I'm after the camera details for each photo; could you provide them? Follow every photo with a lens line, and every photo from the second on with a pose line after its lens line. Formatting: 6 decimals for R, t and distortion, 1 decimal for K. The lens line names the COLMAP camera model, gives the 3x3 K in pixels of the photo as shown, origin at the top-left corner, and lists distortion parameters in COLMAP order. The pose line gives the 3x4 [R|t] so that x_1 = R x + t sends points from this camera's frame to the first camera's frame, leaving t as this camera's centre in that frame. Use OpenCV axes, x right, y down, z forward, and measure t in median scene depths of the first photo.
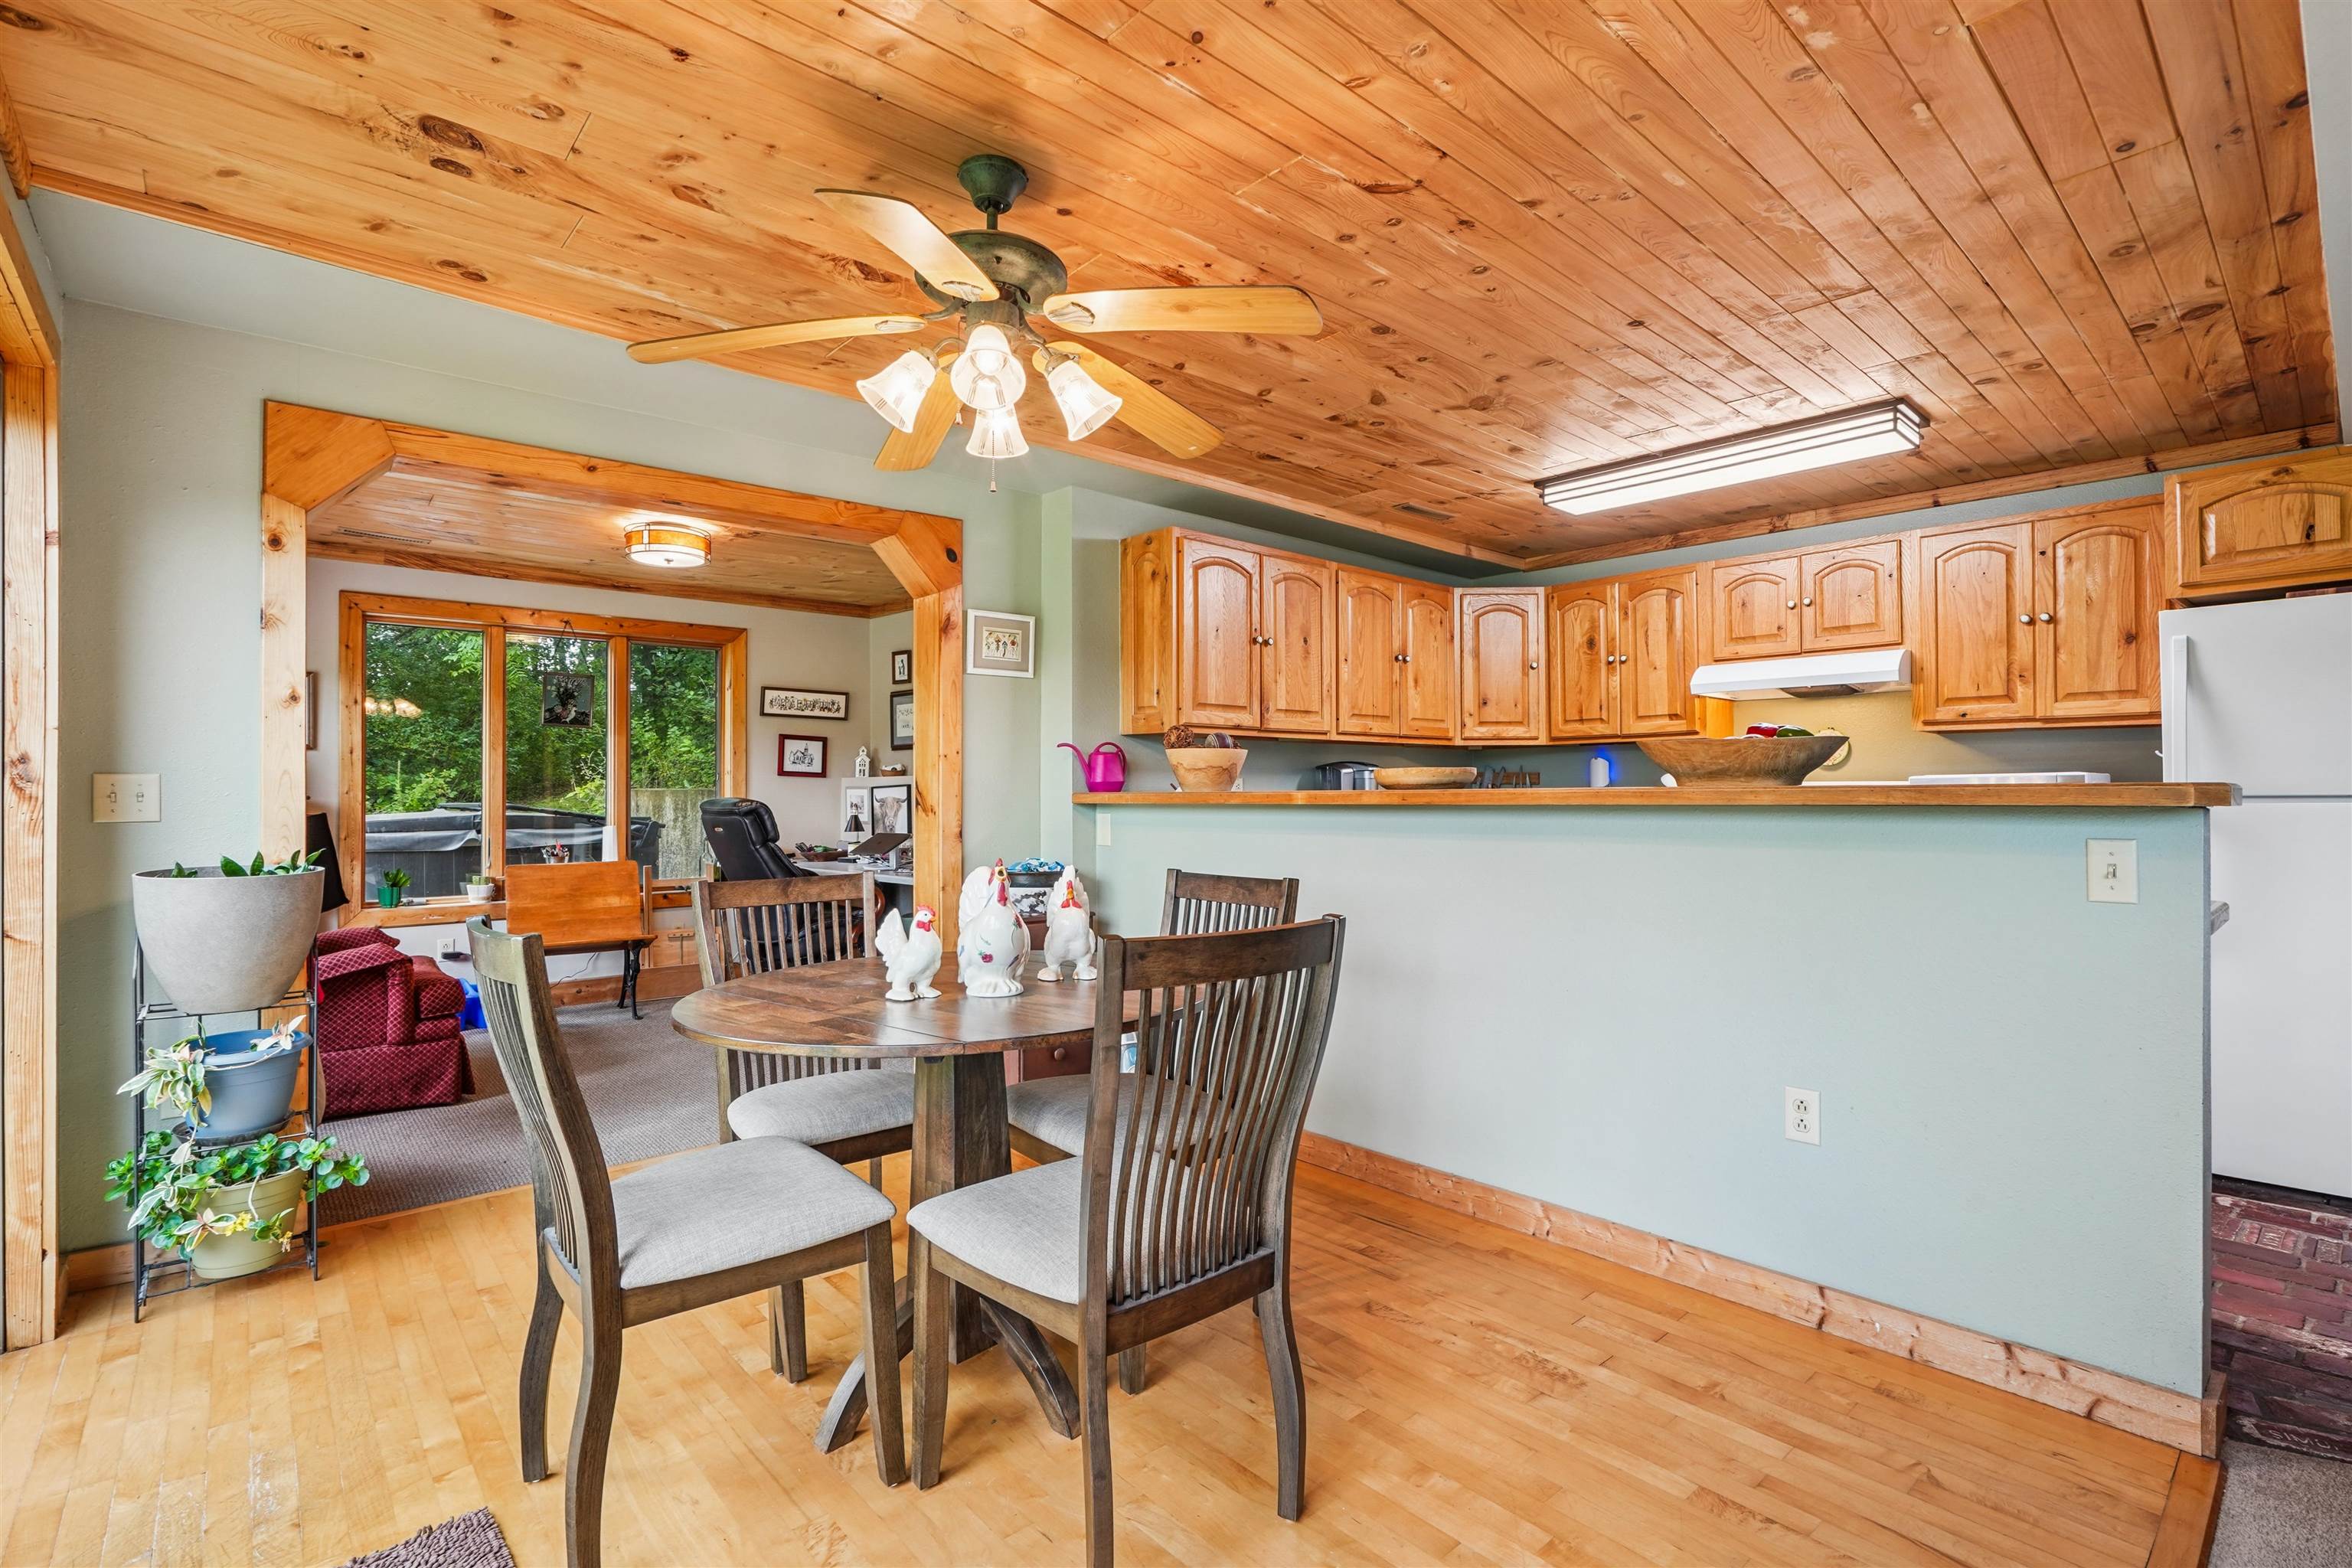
lens RADIAL K [[1089.3, 0, 1178.2], [0, 1089.3, 780.4], [0, 0, 1]] dist [-0.036581, 0.027341]
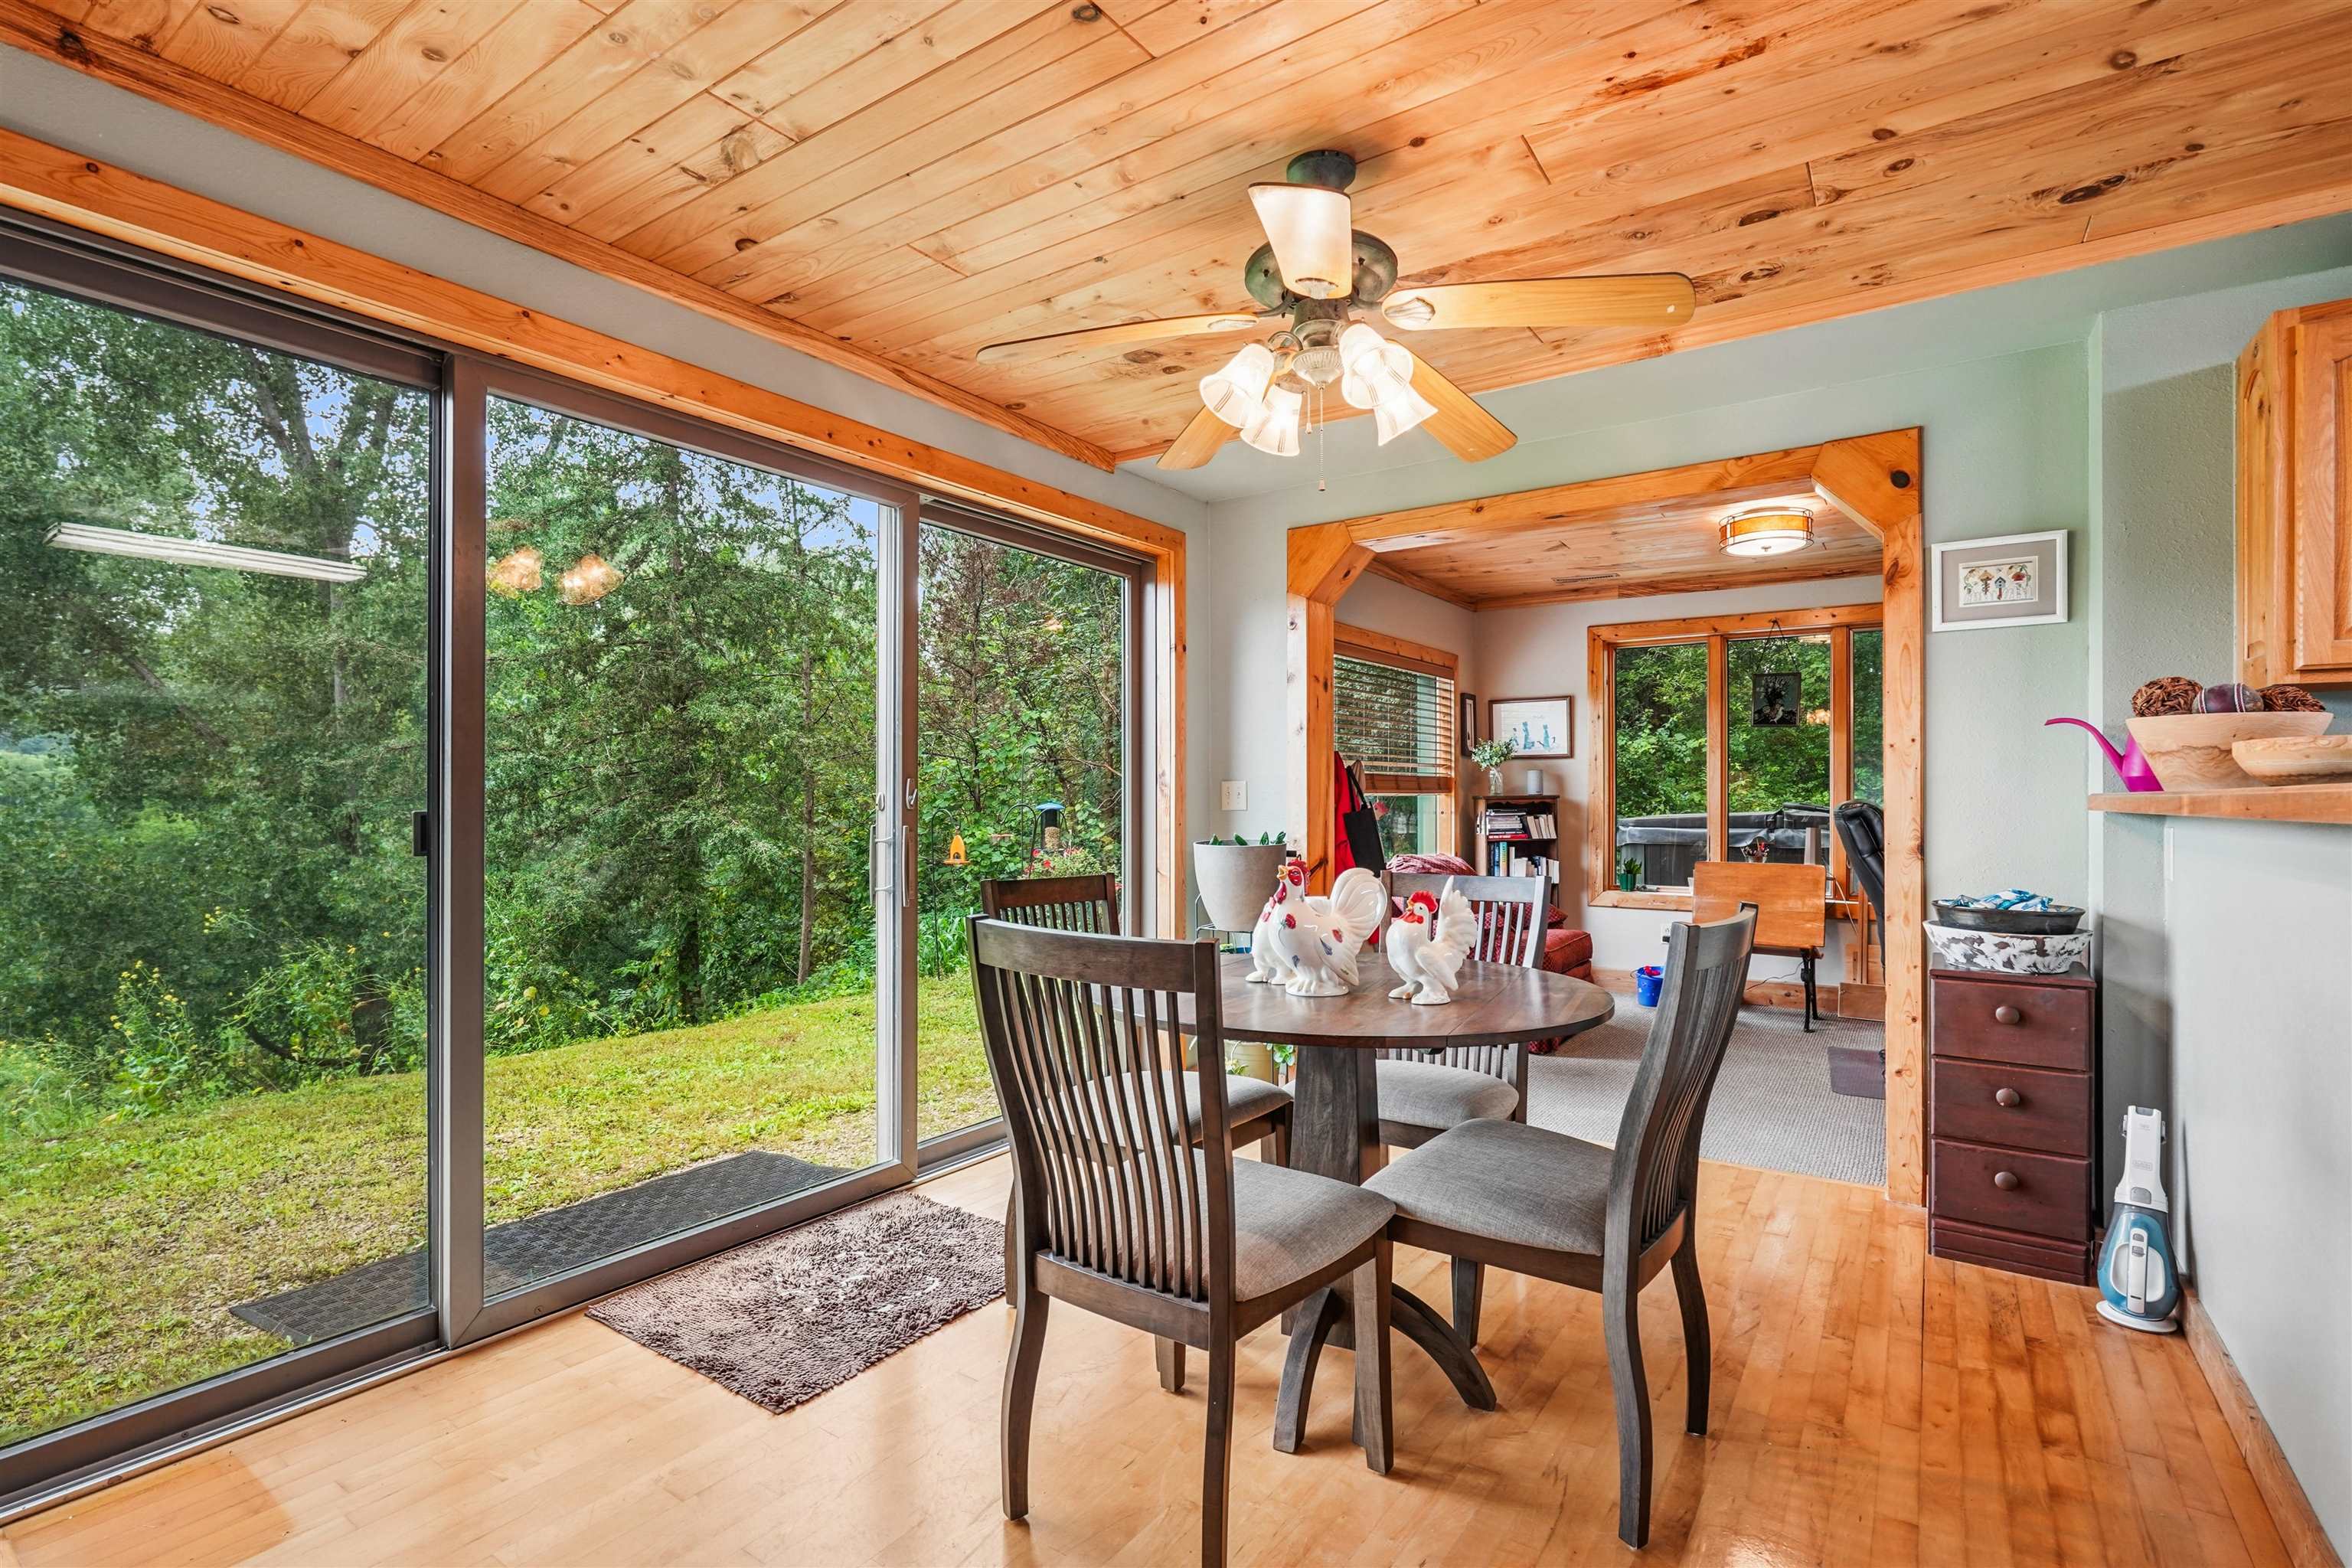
lens RADIAL K [[1089.3, 0, 1178.2], [0, 1089.3, 780.4], [0, 0, 1]] dist [-0.036581, 0.027341]
pose [[0.244017, -0.009318, -0.969726, 0.281725], [0.008597, 0.999935, -0.007445, 0.002522], [0.969733, -0.006521, 0.244081, 0.234011]]
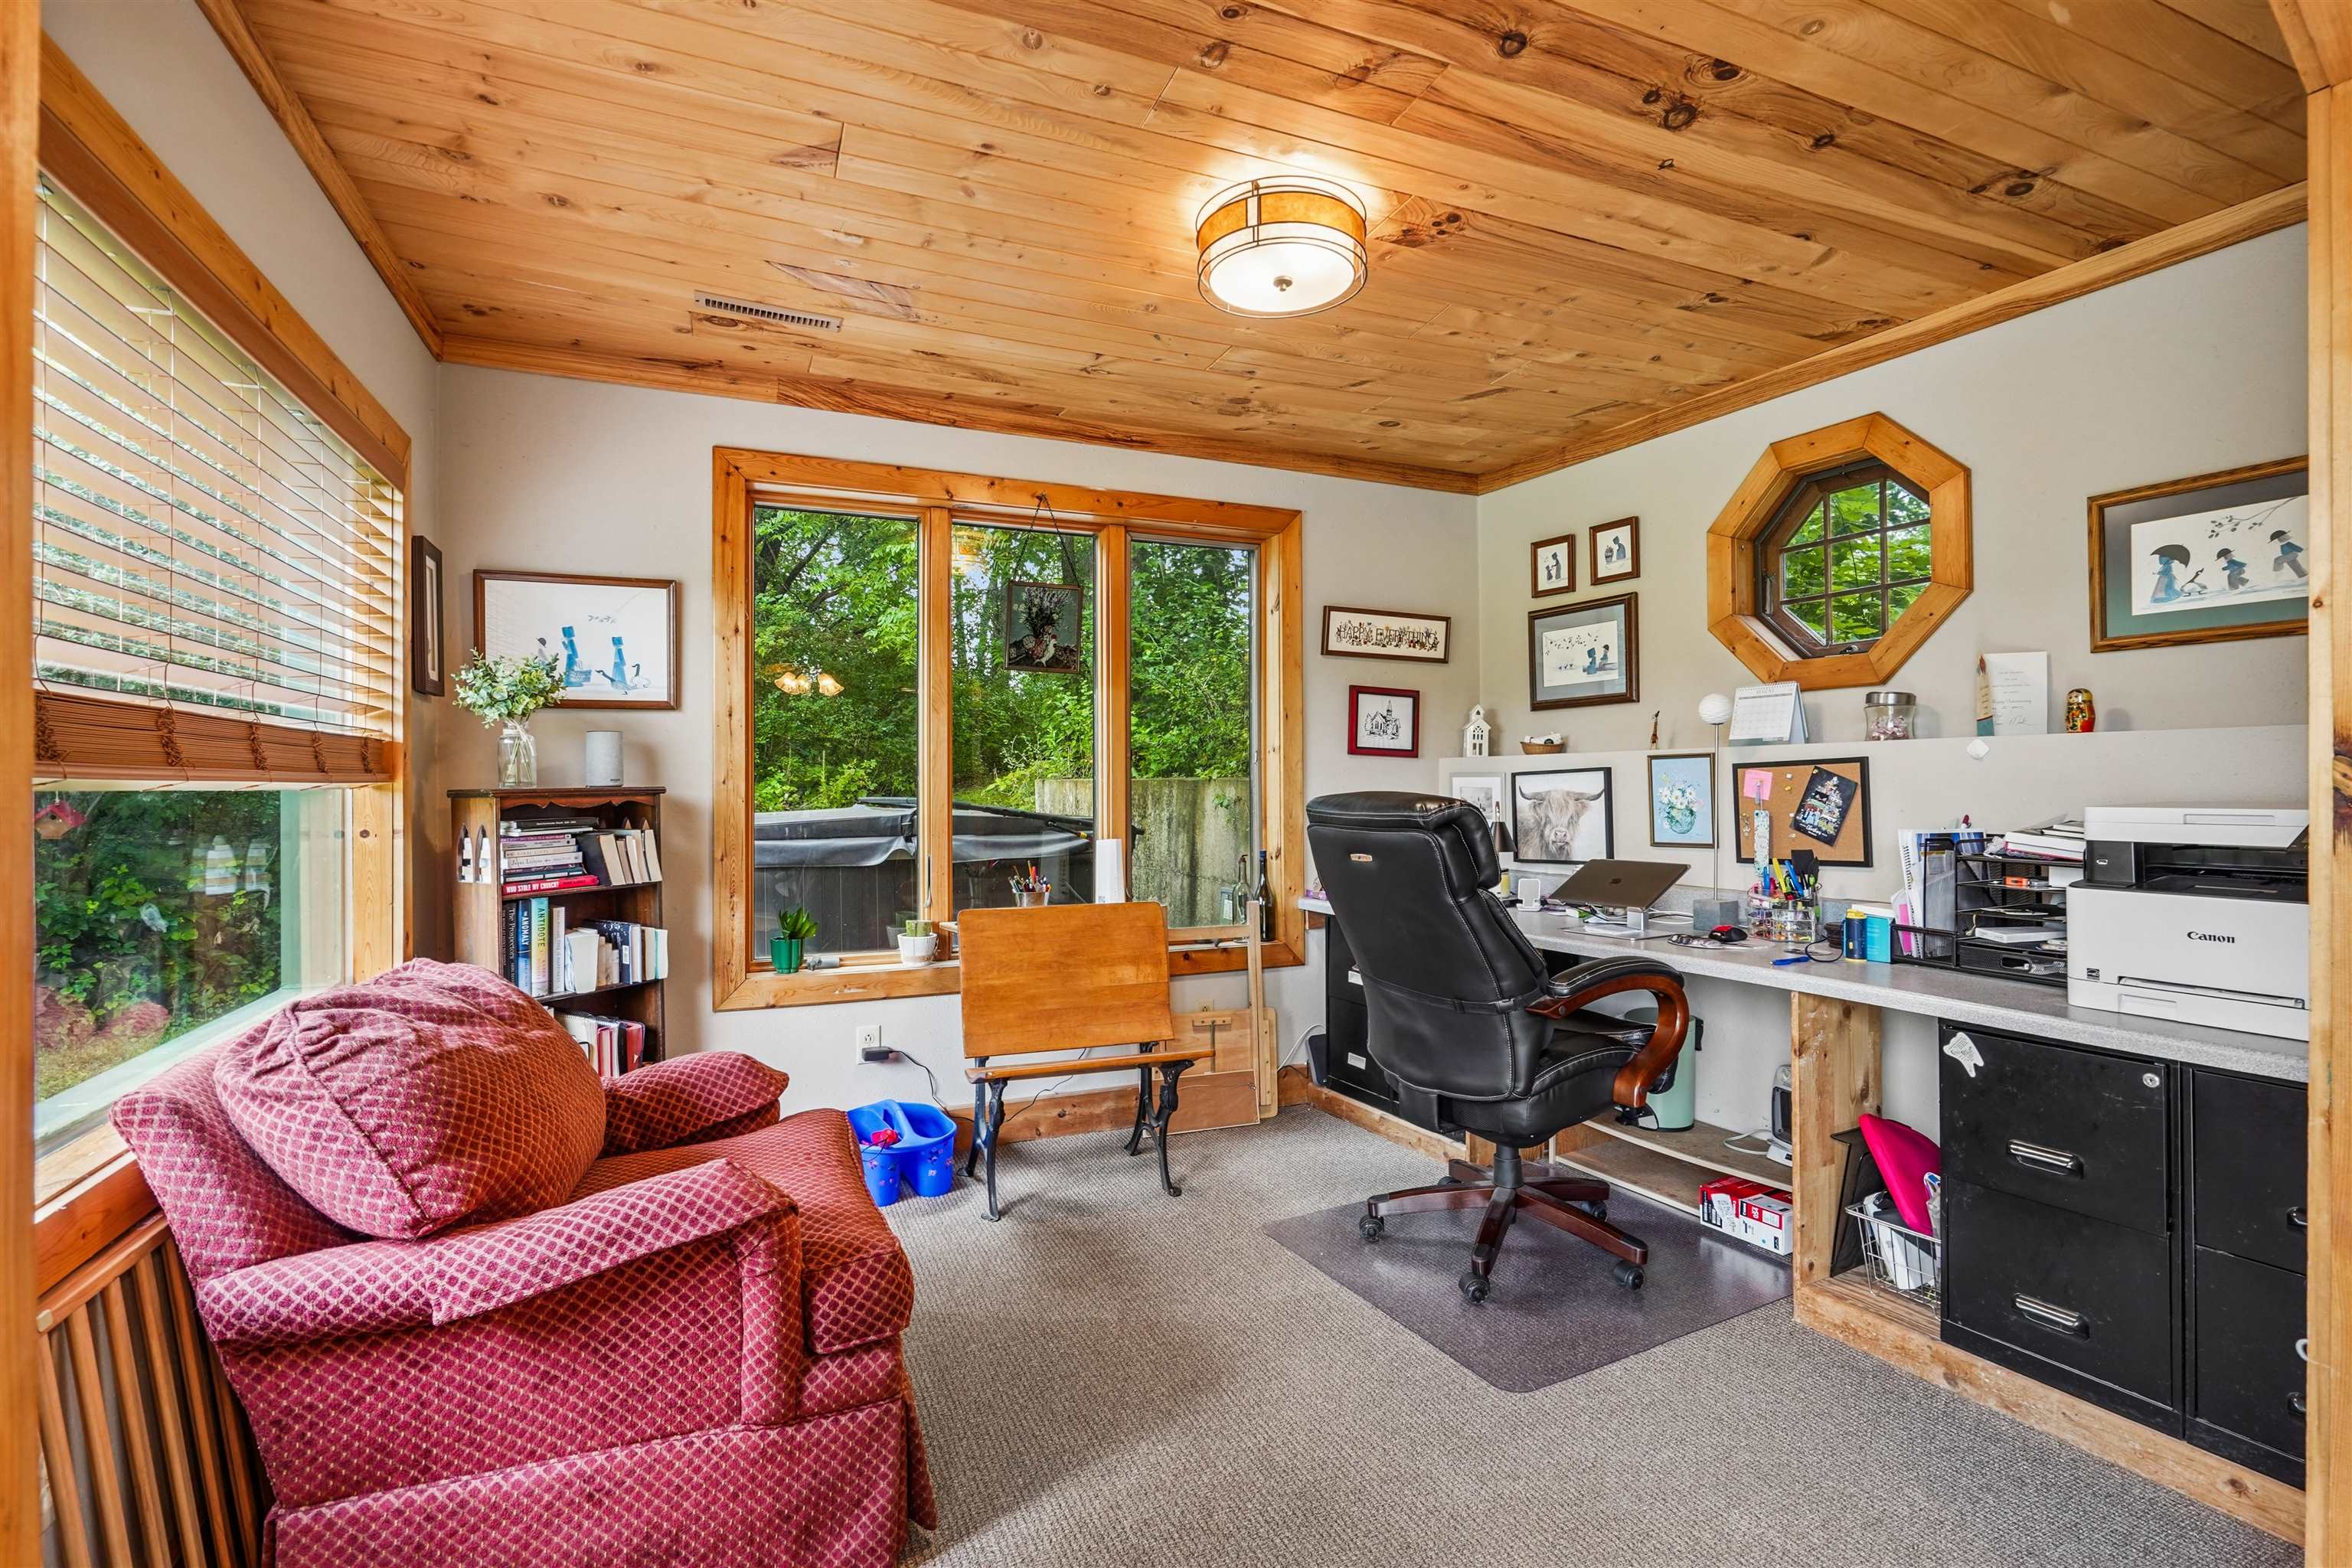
lens RADIAL K [[1089.3, 0, 1178.2], [0, 1089.3, 780.4], [0, 0, 1]] dist [-0.036581, 0.027341]
pose [[0.950023, -0.000450, -0.312181, -0.324496], [0.002426, 0.999979, 0.005942, 0.007380], [0.312172, -0.006402, 0.950004, 0.476851]]
